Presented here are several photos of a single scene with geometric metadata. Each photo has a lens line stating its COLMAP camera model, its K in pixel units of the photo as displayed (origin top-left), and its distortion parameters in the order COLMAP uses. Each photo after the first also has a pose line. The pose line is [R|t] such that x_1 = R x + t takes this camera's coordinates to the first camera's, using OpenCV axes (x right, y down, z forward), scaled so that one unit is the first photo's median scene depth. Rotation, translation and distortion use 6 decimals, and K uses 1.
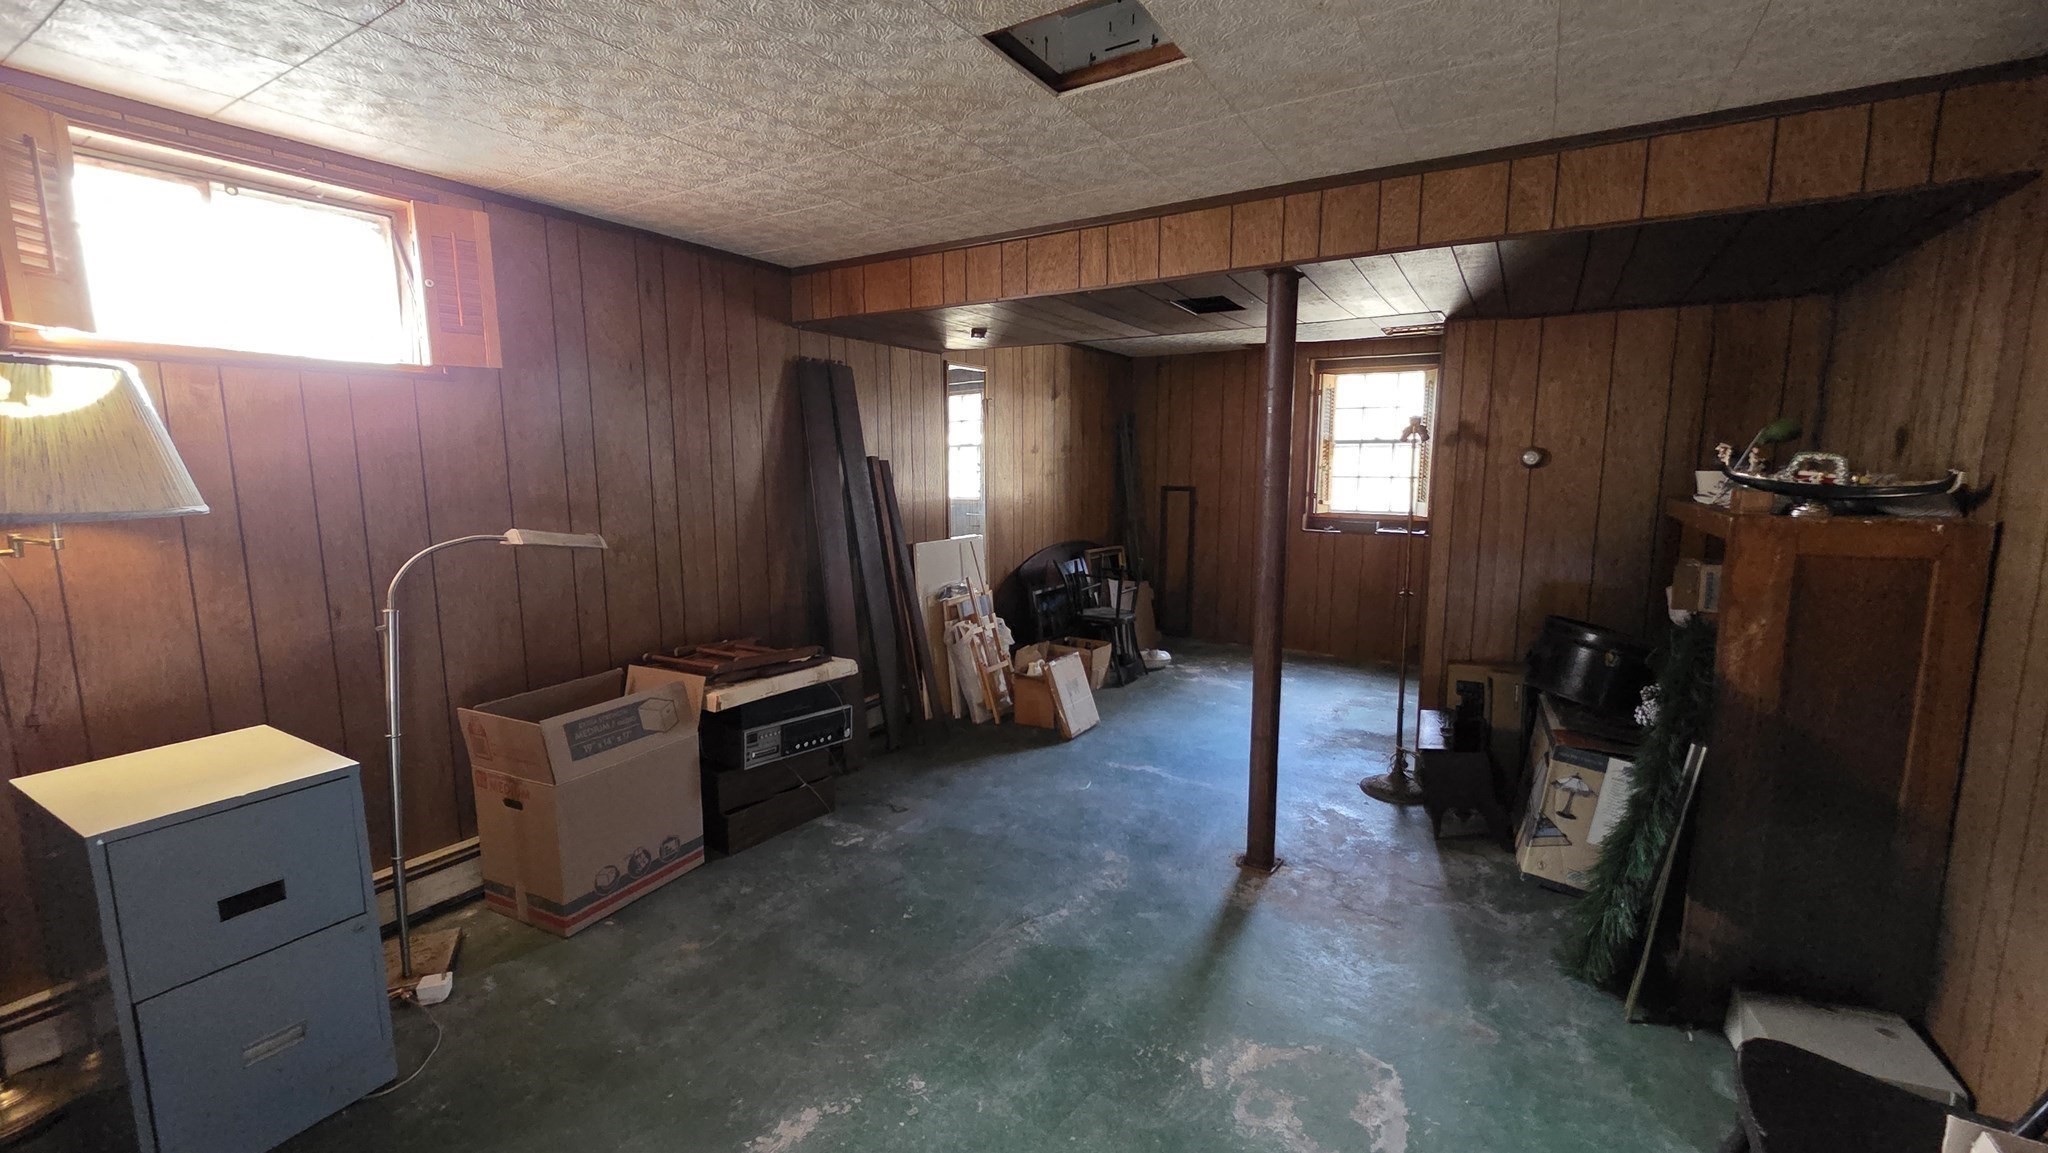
lens RADIAL K [[824.8, 0, 1024.0], [0, 824.8, 576.5], [0, 0, 1]] dist [0.001012, 0.000053]
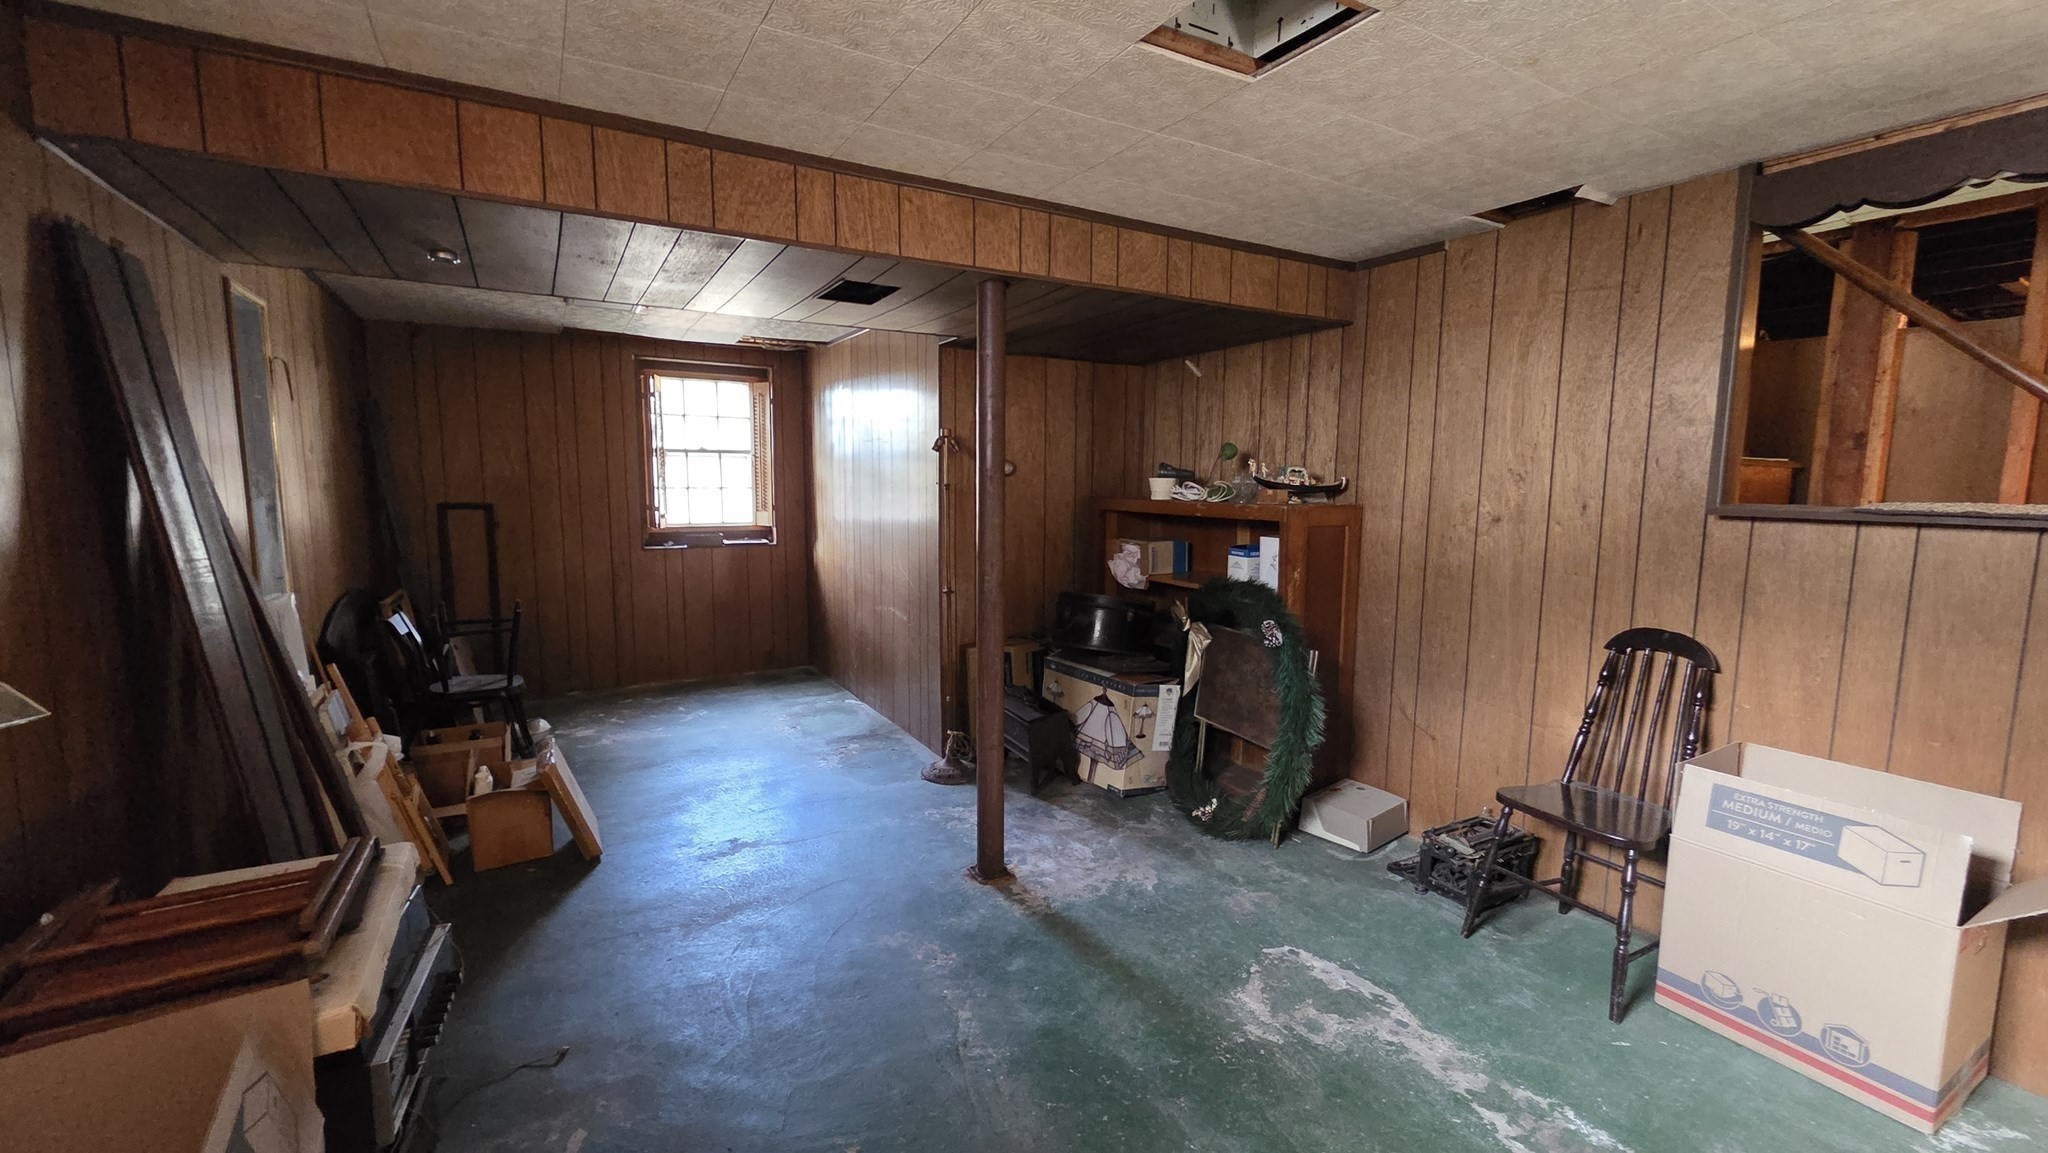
lens RADIAL K [[824.8, 0, 1024.0], [0, 824.8, 576.5], [0, 0, 1]] dist [0.001012, 0.000053]
pose [[0.485769, -0.103731, 0.867910, -0.563936], [0.117425, 0.991677, 0.052801, -0.058670], [-0.866164, 0.076266, 0.493907, 0.488045]]
